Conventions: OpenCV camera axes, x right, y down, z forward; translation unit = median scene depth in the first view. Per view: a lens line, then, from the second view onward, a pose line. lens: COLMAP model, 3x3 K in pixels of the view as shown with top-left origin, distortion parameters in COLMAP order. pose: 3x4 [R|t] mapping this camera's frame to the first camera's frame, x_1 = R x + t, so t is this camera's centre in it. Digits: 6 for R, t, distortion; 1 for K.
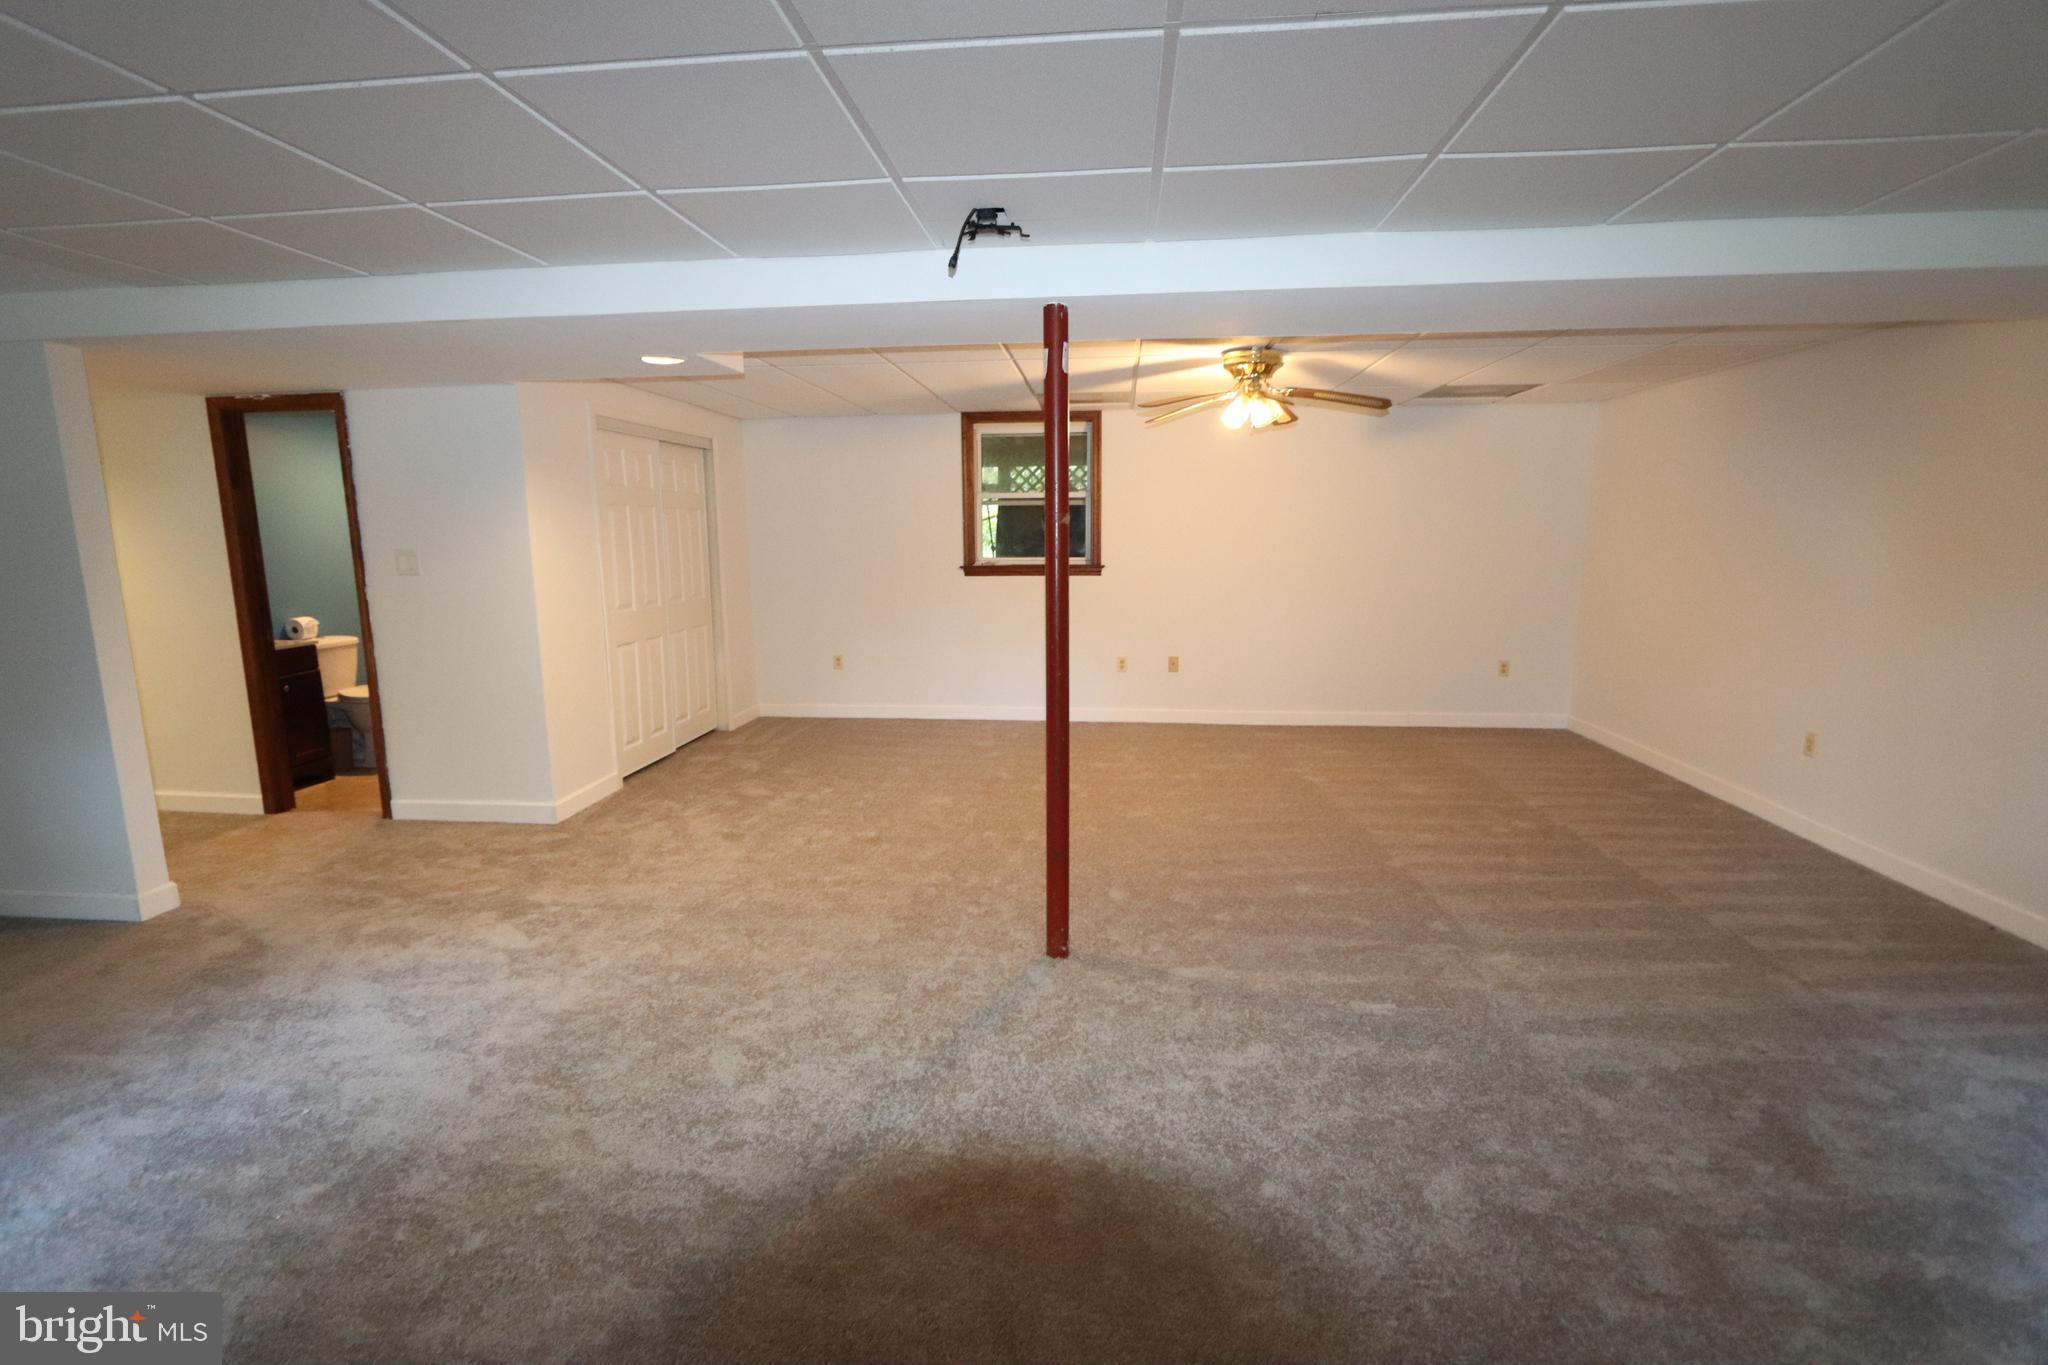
lens RADIAL K [[941.5, 0, 1014.4], [0, 941.5, 685.2], [0, 0, 1]] dist [-0.016028, 0.002045]
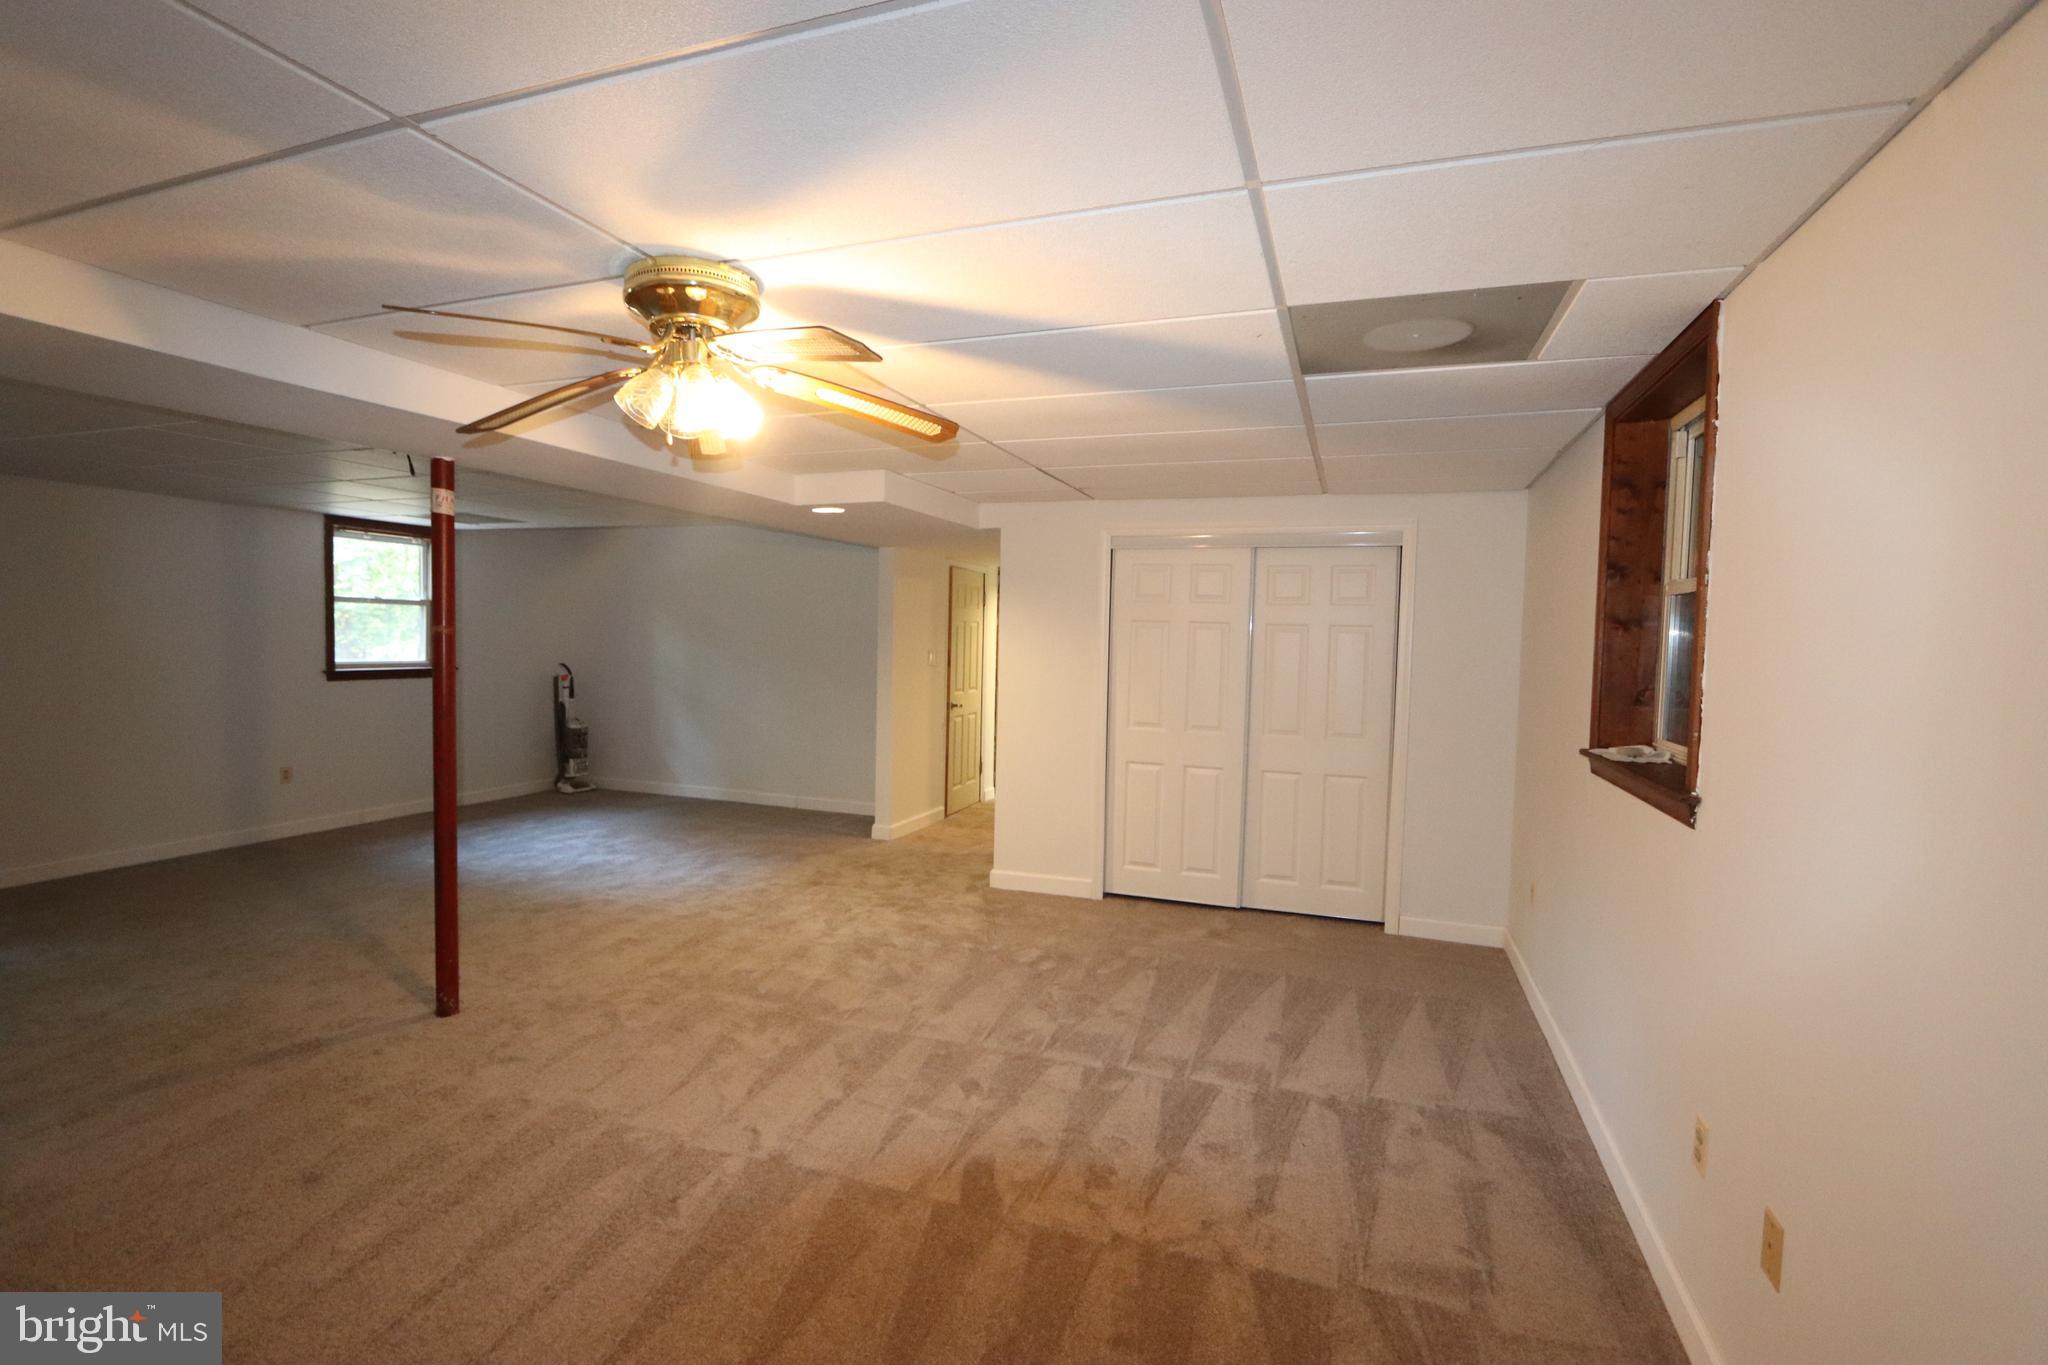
lens RADIAL K [[941.5, 0, 1027.4], [0, 941.5, 684.7], [0, 0, 1]] dist [-0.016028, 0.002045]
pose [[-0.233463, 0.045923, -0.971281, 0.681438], [-0.182252, 0.979115, 0.090100, -0.230898], [0.955133, 0.198052, -0.220217, 1.337537]]
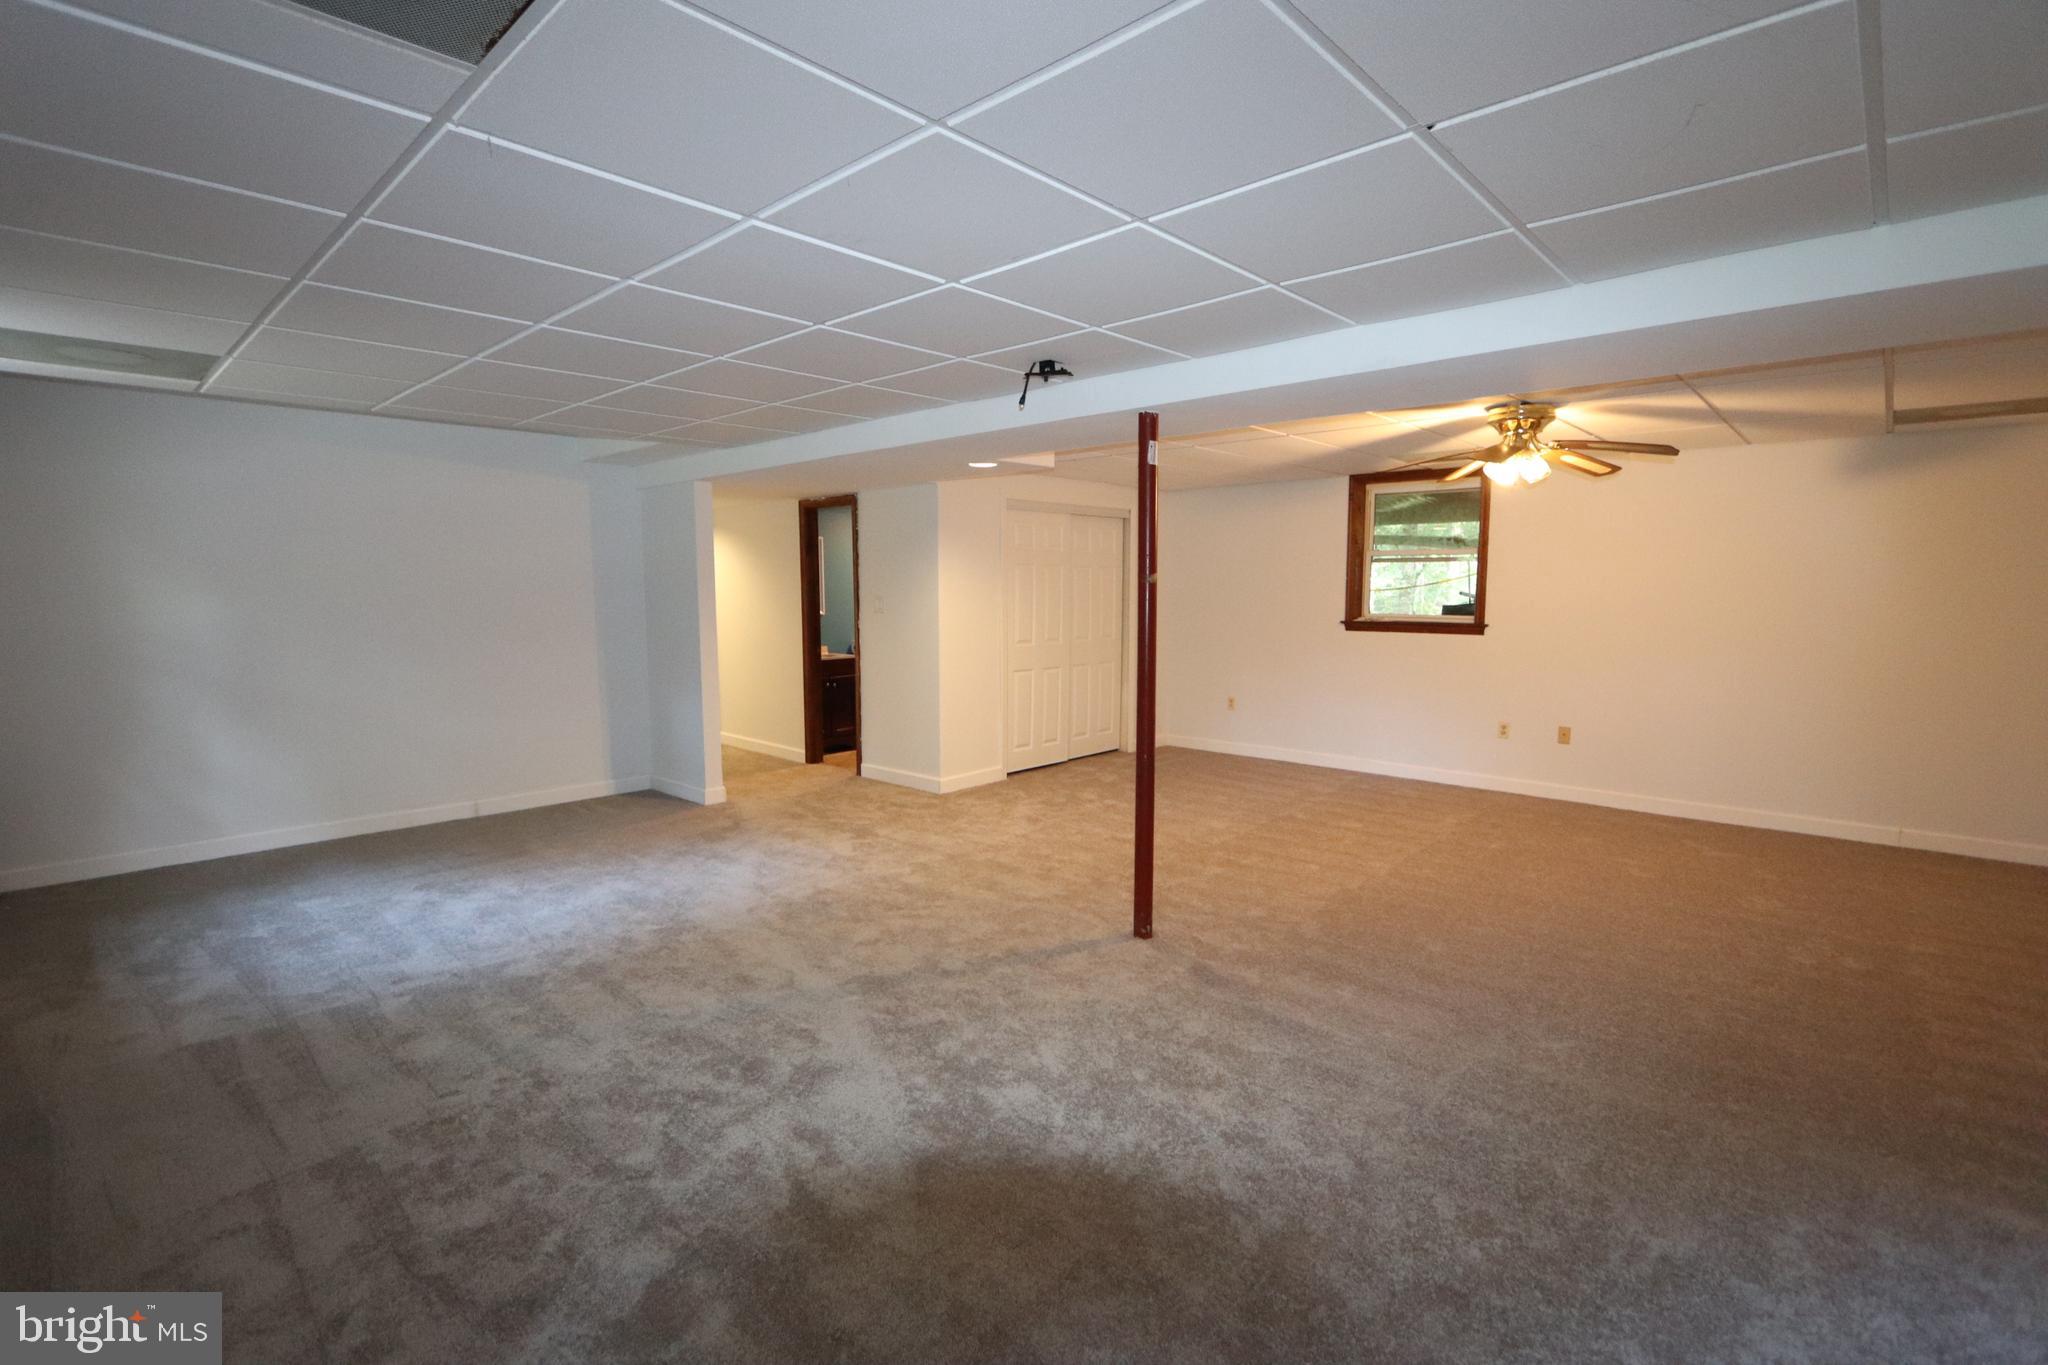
lens RADIAL K [[941.5, 0, 1016.2], [0, 941.5, 684.8], [0, 0, 1]] dist [-0.016028, 0.002045]
pose [[0.796889, 0.070285, -0.600024, 0.452977], [-0.104149, 0.994322, -0.021848, 0.006221], [0.595081, 0.079902, 0.799684, -0.063914]]
